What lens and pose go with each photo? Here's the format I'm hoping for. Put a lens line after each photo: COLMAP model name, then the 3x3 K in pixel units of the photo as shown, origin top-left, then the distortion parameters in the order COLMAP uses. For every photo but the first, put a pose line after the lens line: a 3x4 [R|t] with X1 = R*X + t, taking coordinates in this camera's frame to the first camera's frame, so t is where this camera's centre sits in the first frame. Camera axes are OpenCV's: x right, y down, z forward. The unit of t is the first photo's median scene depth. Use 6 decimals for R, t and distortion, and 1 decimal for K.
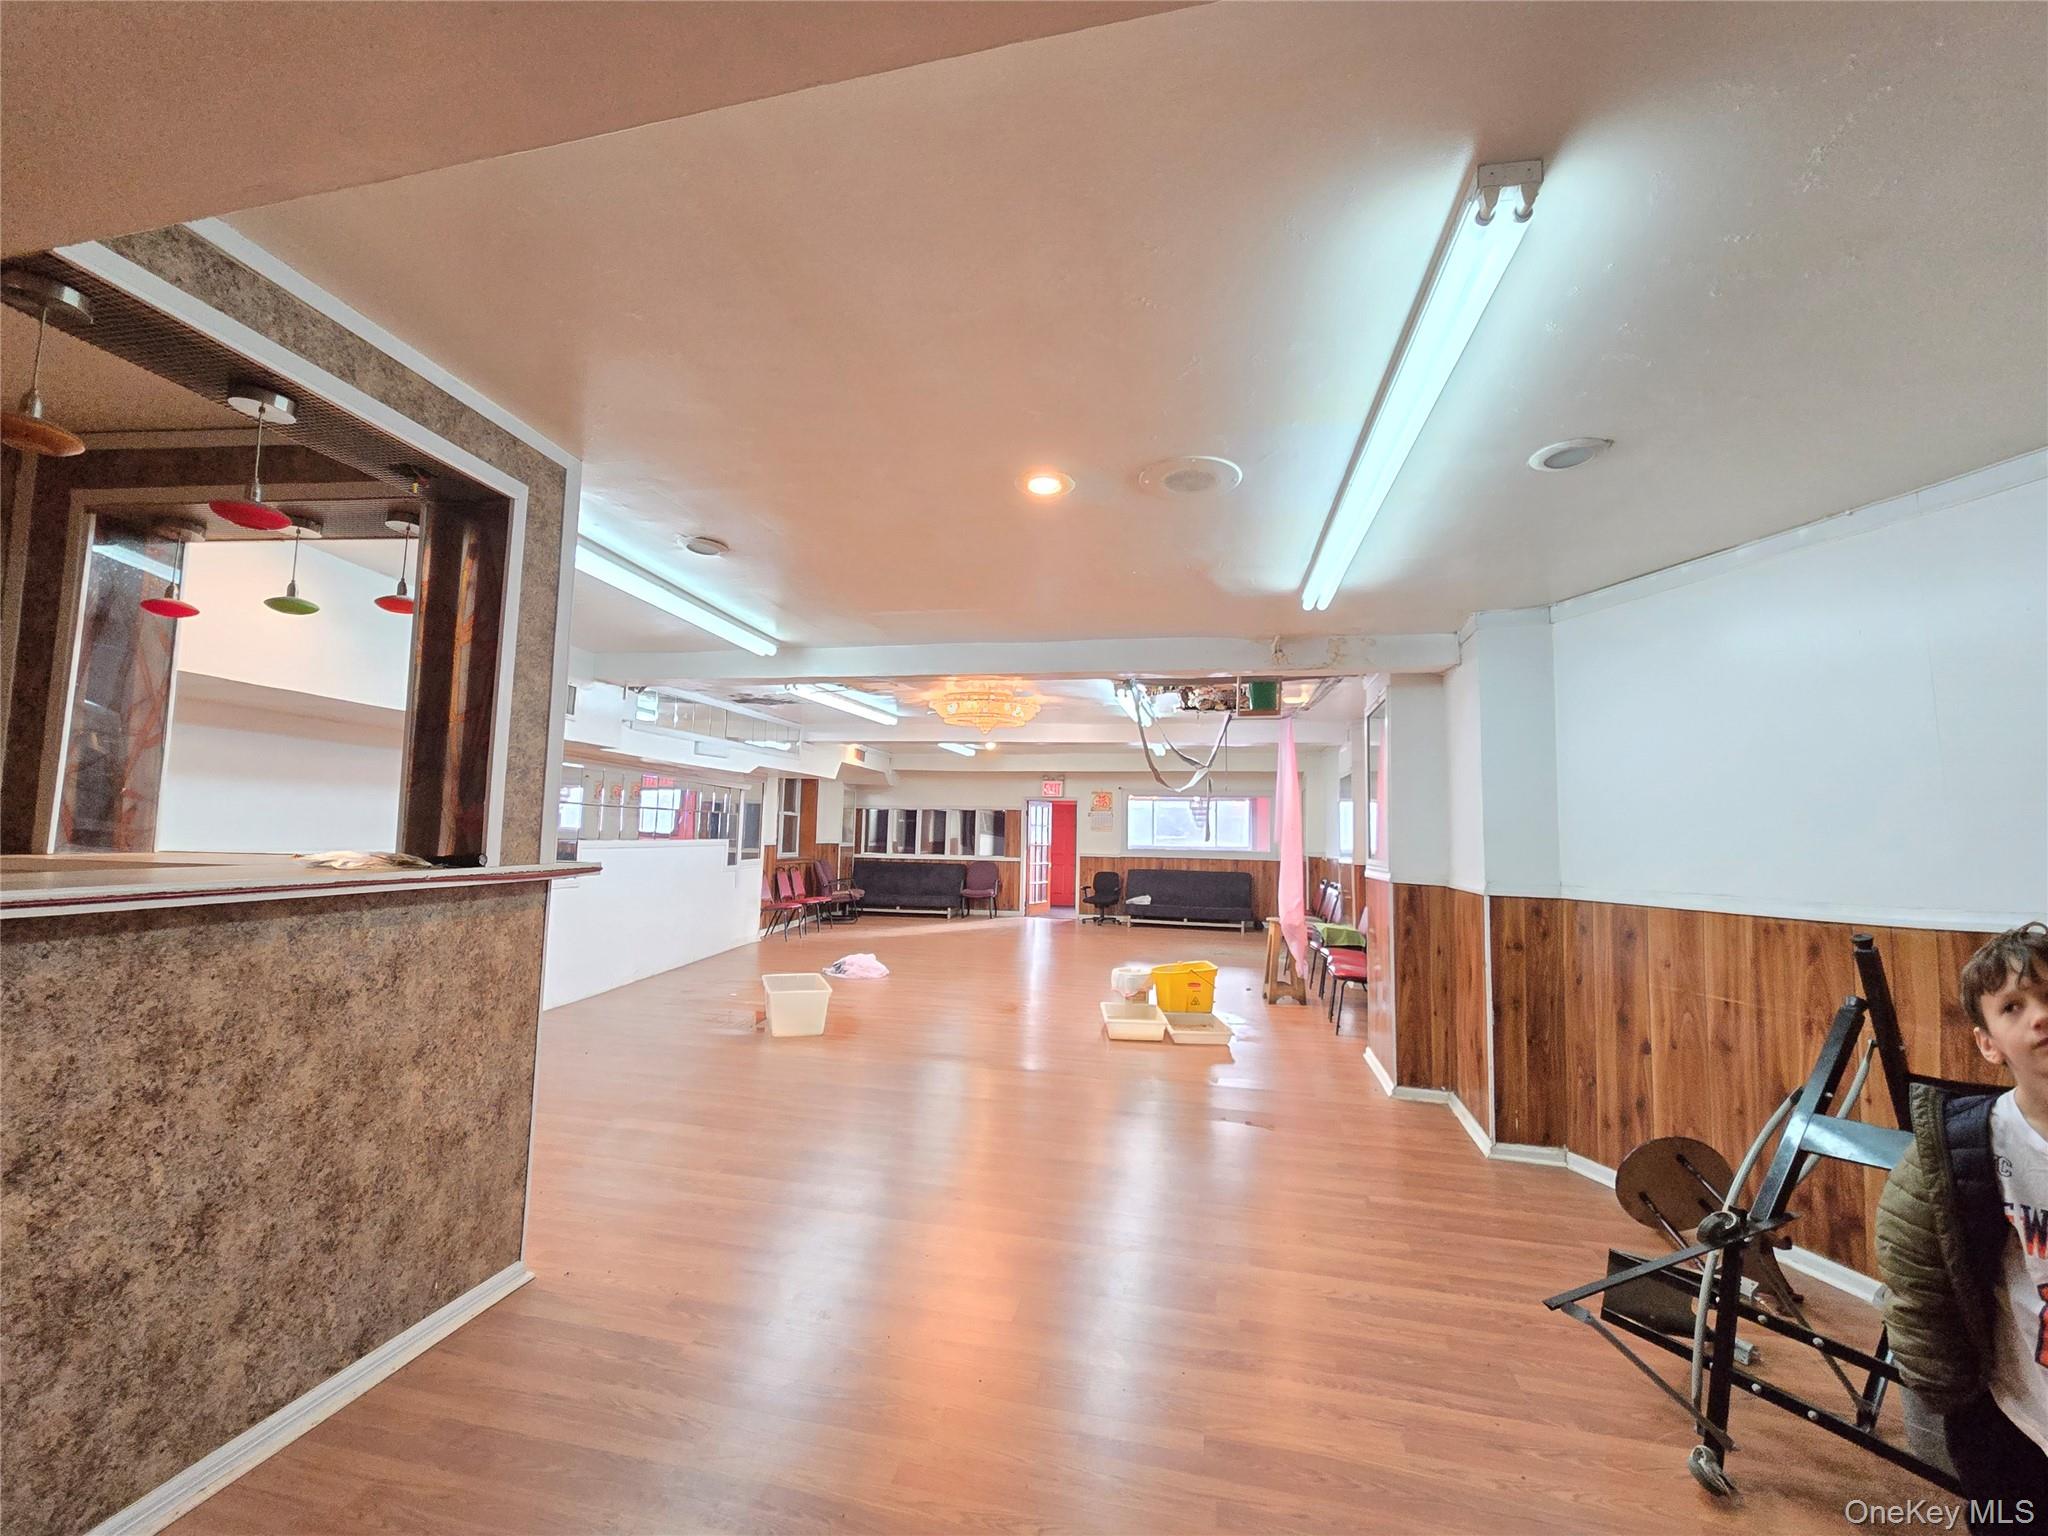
lens RADIAL K [[886.4, 0, 1024.0], [0, 886.4, 768.0], [0, 0, 1]] dist [0.040368, 0.000039]
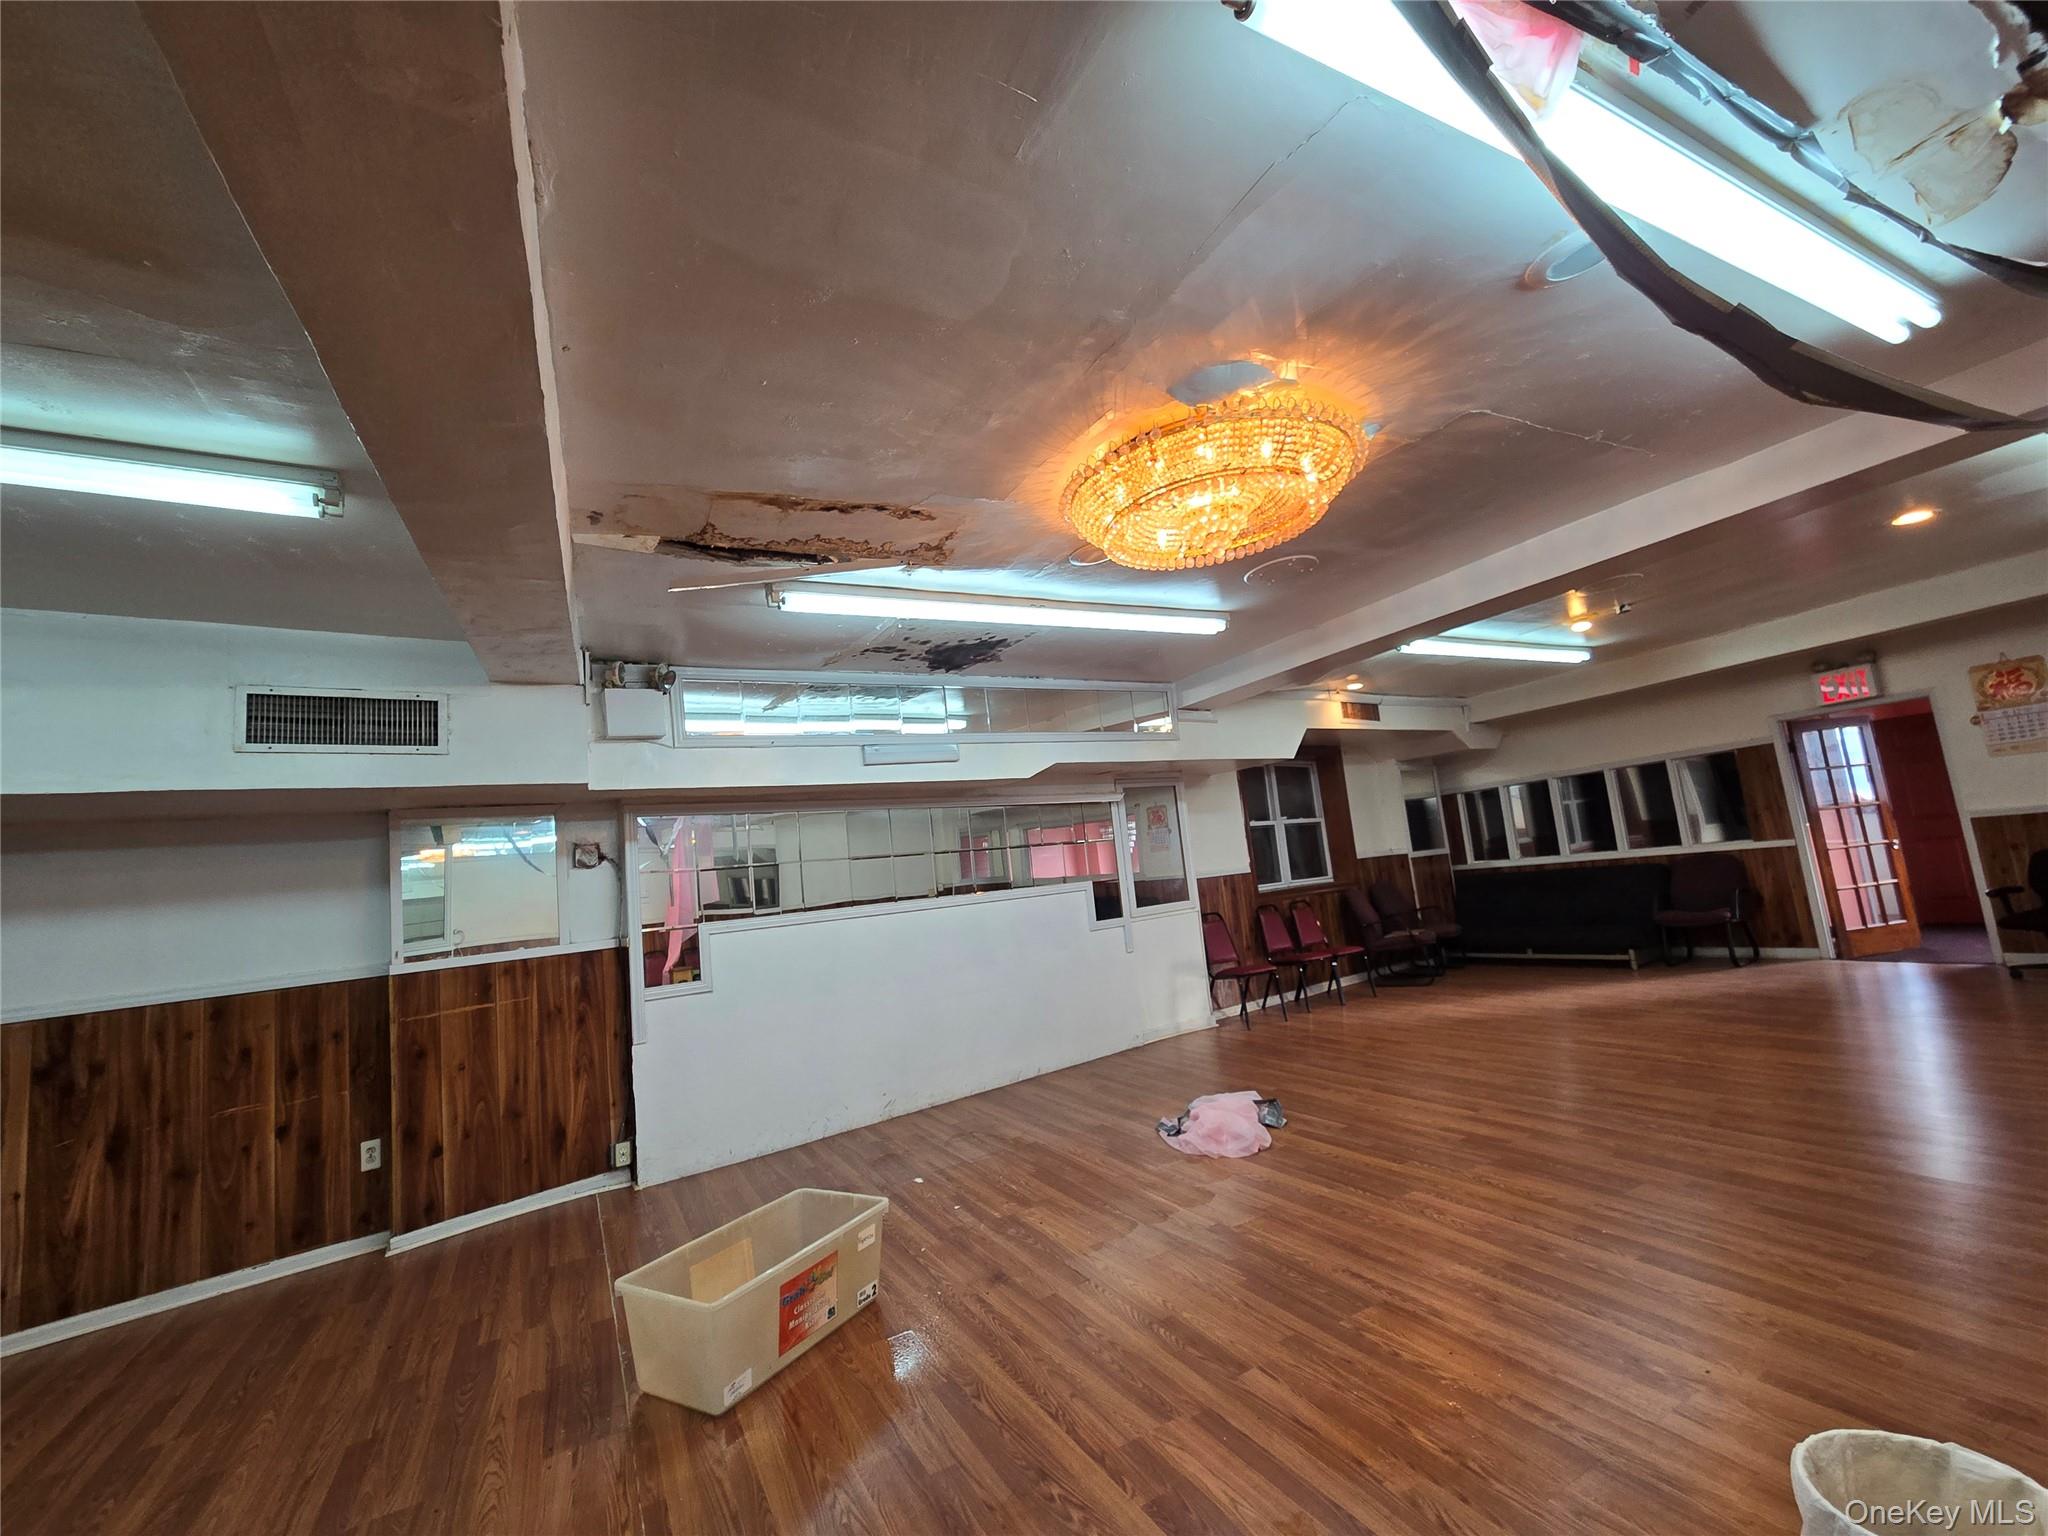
lens RADIAL K [[886.4, 0, 1024.0], [0, 886.4, 768.0], [0, 0, 1]] dist [0.040368, 0.000039]
pose [[0.676013, -0.185793, -0.713083, 0.075439], [0.174679, 0.980515, -0.089874, 0.032497], [0.715887, -0.063805, 0.695295, 0.341247]]
